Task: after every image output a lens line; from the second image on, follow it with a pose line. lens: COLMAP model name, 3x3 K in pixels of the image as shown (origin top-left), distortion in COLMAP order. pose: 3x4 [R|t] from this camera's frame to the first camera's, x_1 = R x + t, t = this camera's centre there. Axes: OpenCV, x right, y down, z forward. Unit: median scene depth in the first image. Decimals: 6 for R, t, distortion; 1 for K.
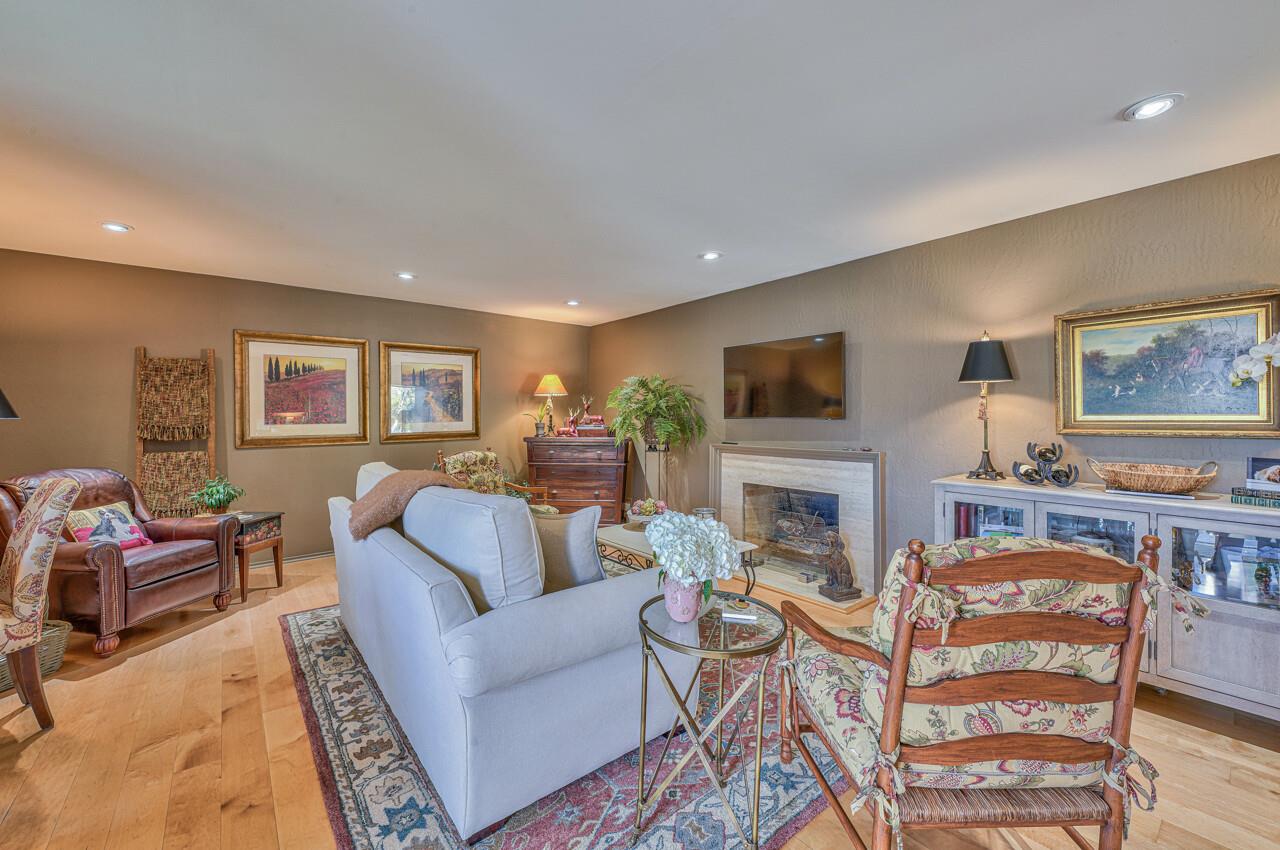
lens RADIAL K [[515.6, 0, 641.4], [0, 515.6, 419.3], [0, 0, 1]] dist [0.001762, -0.001950]
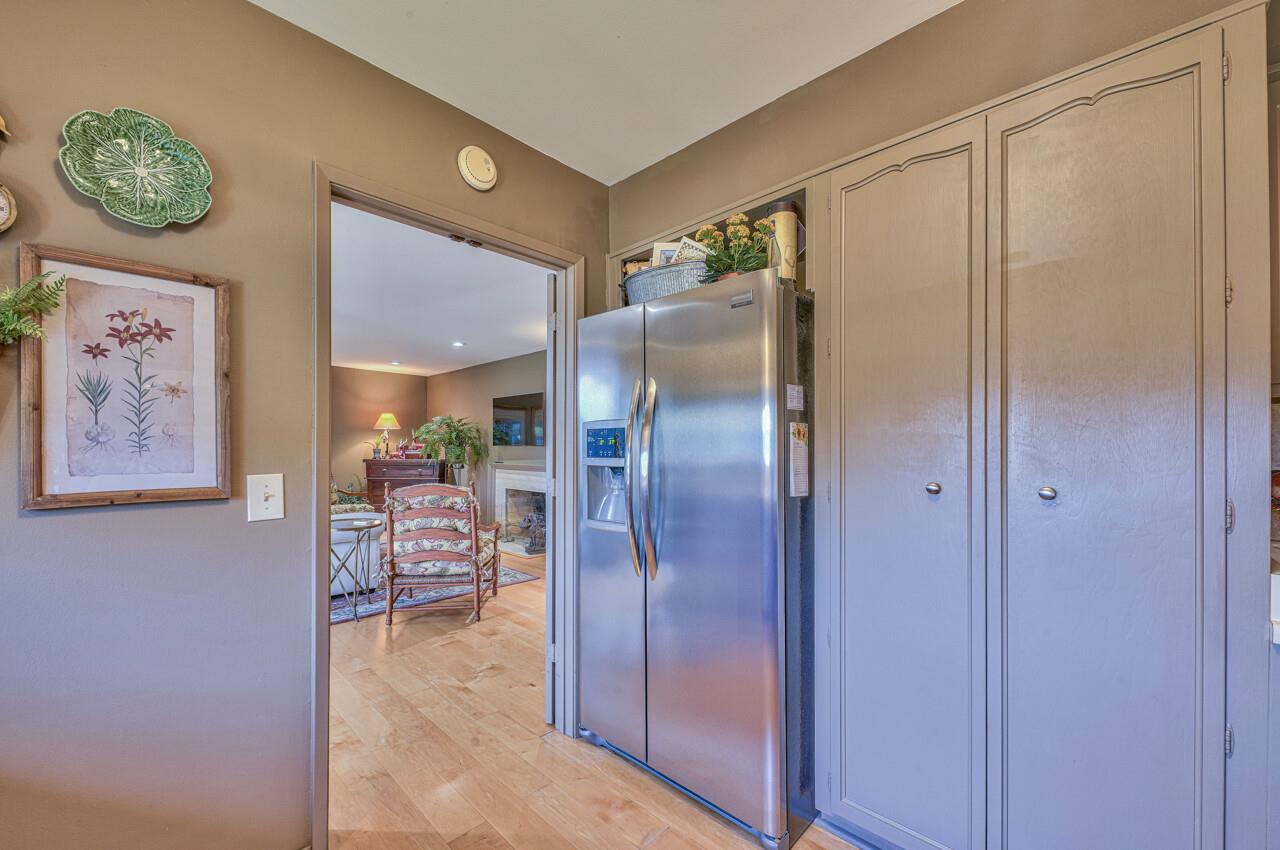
lens RADIAL K [[515.6, 0, 636.8], [0, 515.6, 450.9], [0, 0, 1]] dist [0.001762, -0.001950]
pose [[0.992923, 0.002445, 0.118732, 0.381732], [-0.002779, 0.999993, 0.002649, 0.008666], [-0.118725, -0.002960, 0.992923, -0.508642]]
